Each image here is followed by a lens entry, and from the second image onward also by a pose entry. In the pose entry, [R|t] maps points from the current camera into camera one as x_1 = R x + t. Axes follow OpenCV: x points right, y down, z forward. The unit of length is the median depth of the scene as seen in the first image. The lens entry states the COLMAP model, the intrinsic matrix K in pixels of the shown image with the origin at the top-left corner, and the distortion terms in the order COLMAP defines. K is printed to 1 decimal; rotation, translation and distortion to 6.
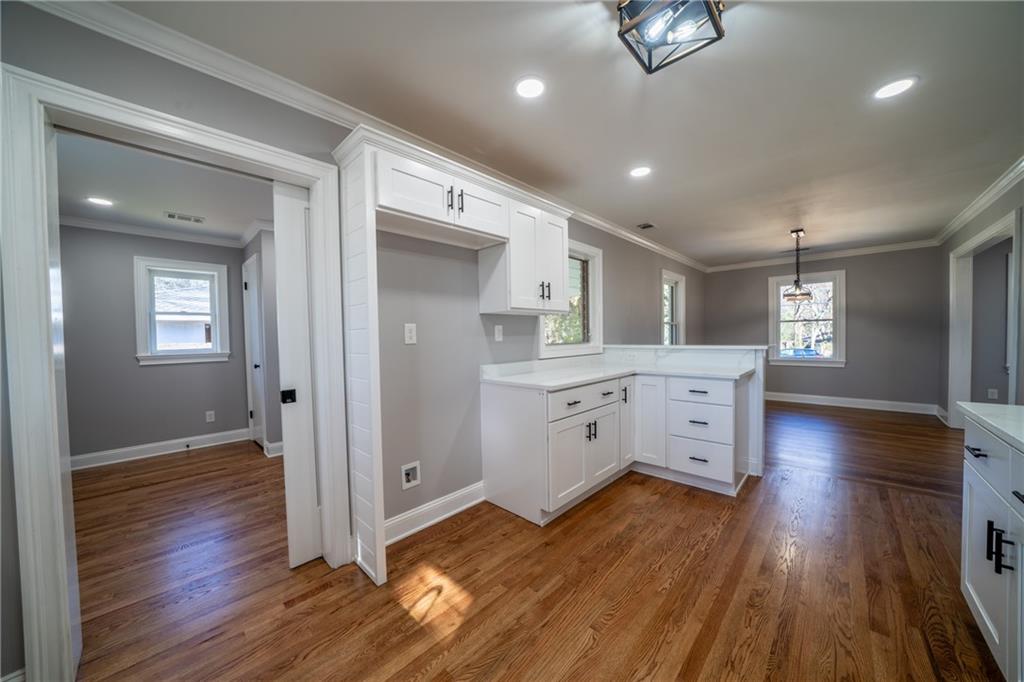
lens RADIAL K [[350.9, 0, 510.1], [0, 350.9, 342.7], [0, 0, 1]] dist [-0.002952, -0.000146]
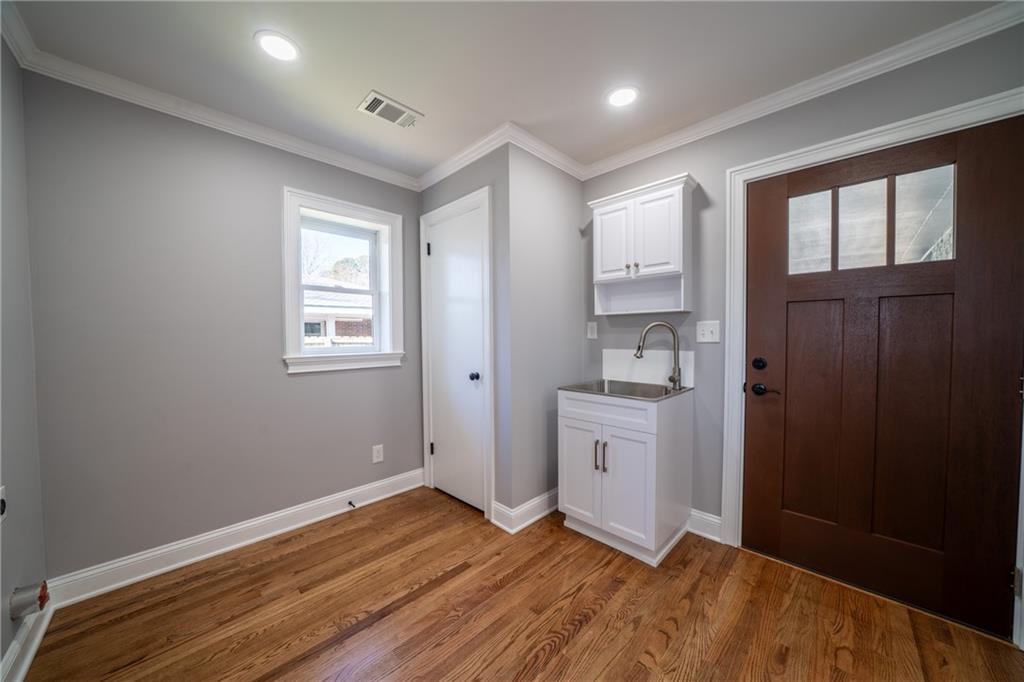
lens RADIAL K [[350.9, 0, 518.5], [0, 350.9, 343.6], [0, 0, 1]] dist [-0.002952, -0.000146]
pose [[0.999921, 0.010650, -0.006710, -0.125159], [-0.010630, 0.999939, 0.003015, 0.001553], [0.006742, -0.002943, 0.999973, 0.076912]]
